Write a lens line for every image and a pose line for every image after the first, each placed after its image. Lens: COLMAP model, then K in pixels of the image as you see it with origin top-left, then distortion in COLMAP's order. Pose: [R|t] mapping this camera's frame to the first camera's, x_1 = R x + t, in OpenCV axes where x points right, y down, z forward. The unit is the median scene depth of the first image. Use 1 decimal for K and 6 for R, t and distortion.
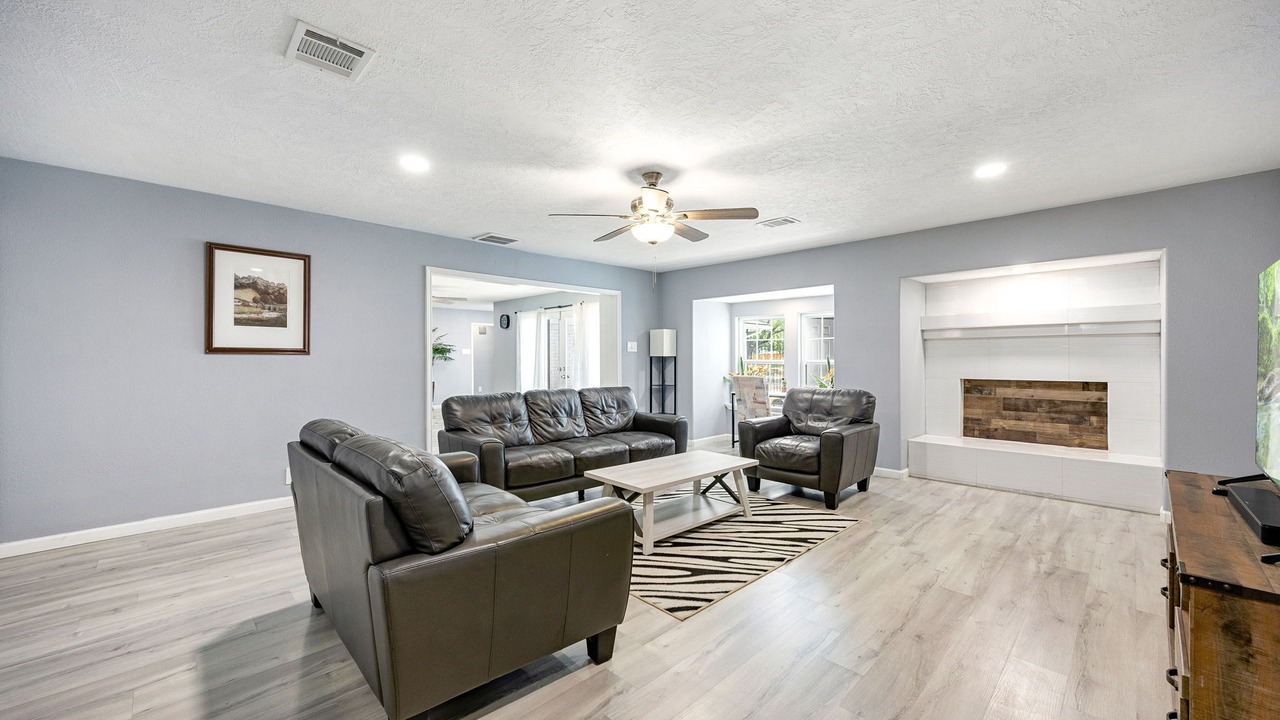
lens RADIAL K [[494.5, 0, 643.5], [0, 494.5, 359.0], [0, 0, 1]] dist [-0.001937, -0.000121]
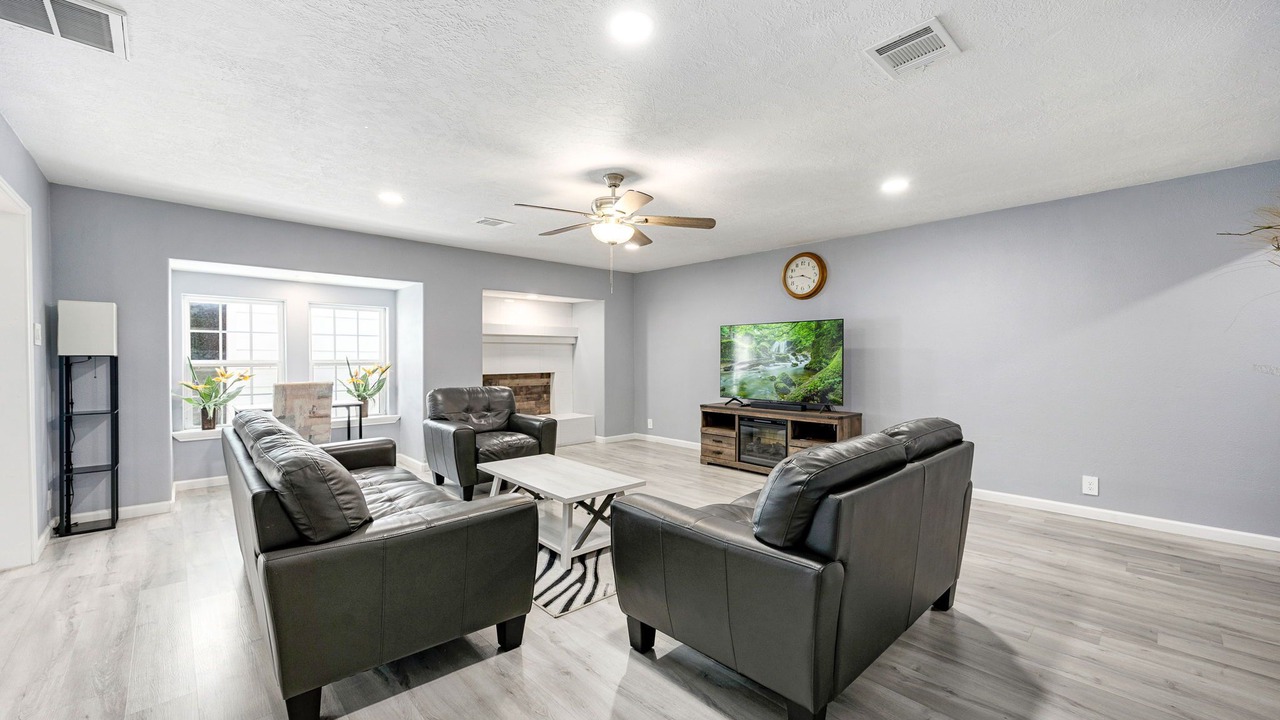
lens RADIAL K [[494.5, 0, 643.6], [0, 494.5, 360.0], [0, 0, 1]] dist [-0.001937, -0.000121]
pose [[0.020932, -0.004311, 0.999772, -0.684769], [0.003607, 0.999985, 0.004236, -0.000893], [-0.999774, 0.003518, 0.020948, 0.633771]]
